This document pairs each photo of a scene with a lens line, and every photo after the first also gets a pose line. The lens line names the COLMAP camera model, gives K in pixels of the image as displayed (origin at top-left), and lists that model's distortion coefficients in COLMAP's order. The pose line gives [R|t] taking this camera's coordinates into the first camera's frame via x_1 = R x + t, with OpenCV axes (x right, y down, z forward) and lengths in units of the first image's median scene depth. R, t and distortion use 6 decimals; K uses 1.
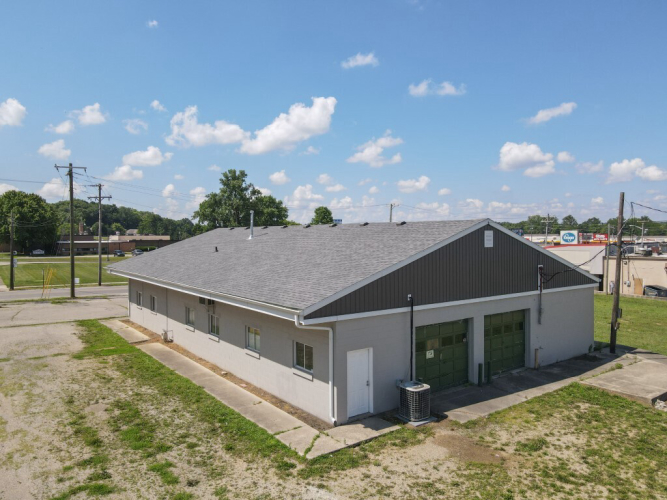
lens RADIAL K [[489.1, 0, 333.5], [0, 489.1, 250.0], [0, 0, 1]] dist [0.018195, -0.005850]
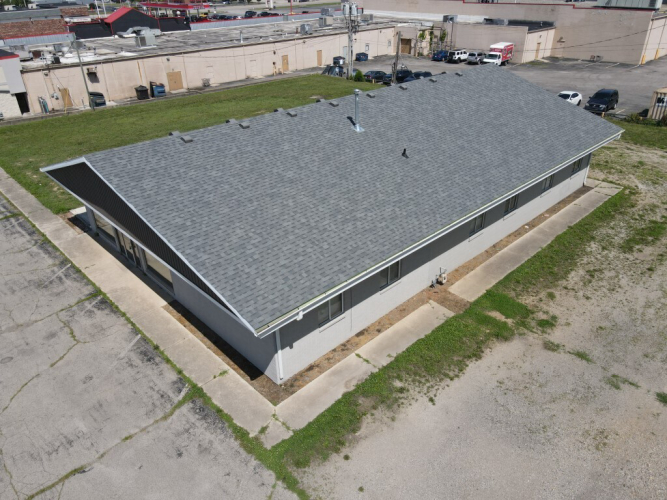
lens RADIAL K [[488.2, 0, 333.5], [0, 488.2, 250.0], [0, 0, 1]] dist [0.008542, 0.011206]
pose [[-0.126363, -0.480415, 0.867890, -1.855927], [0.047340, 0.870986, 0.489022, -0.471577], [-0.990854, 0.102880, -0.087317, 2.368323]]
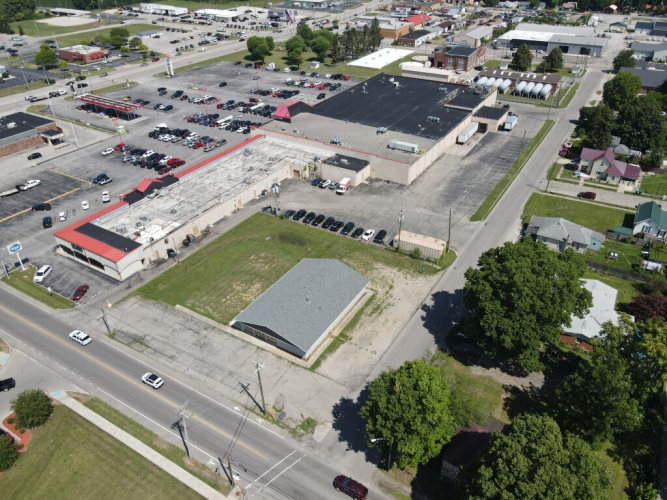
lens RADIAL K [[488.2, 0, 333.5], [0, 488.2, 250.0], [0, 0, 1]] dist [0.008542, 0.011206]
pose [[-0.377114, -0.504809, 0.776501, -5.590776], [0.038439, 0.829149, 0.557704, -4.605966], [-0.925369, 0.240166, -0.293279, 3.683515]]
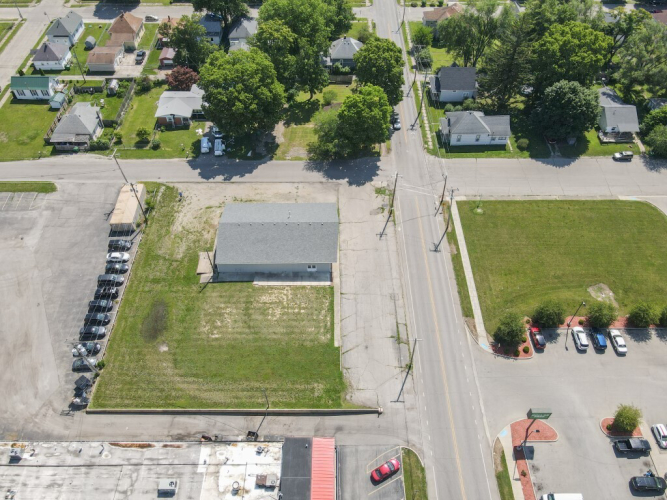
lens RADIAL K [[488.2, 0, 333.5], [0, 488.2, 250.0], [0, 0, 1]] dist [0.008542, 0.011206]
pose [[-0.594299, 0.621496, -0.510443, 3.486760], [-0.021033, 0.622459, 0.782370, -5.720431], [0.803969, 0.475698, -0.356855, 5.646665]]
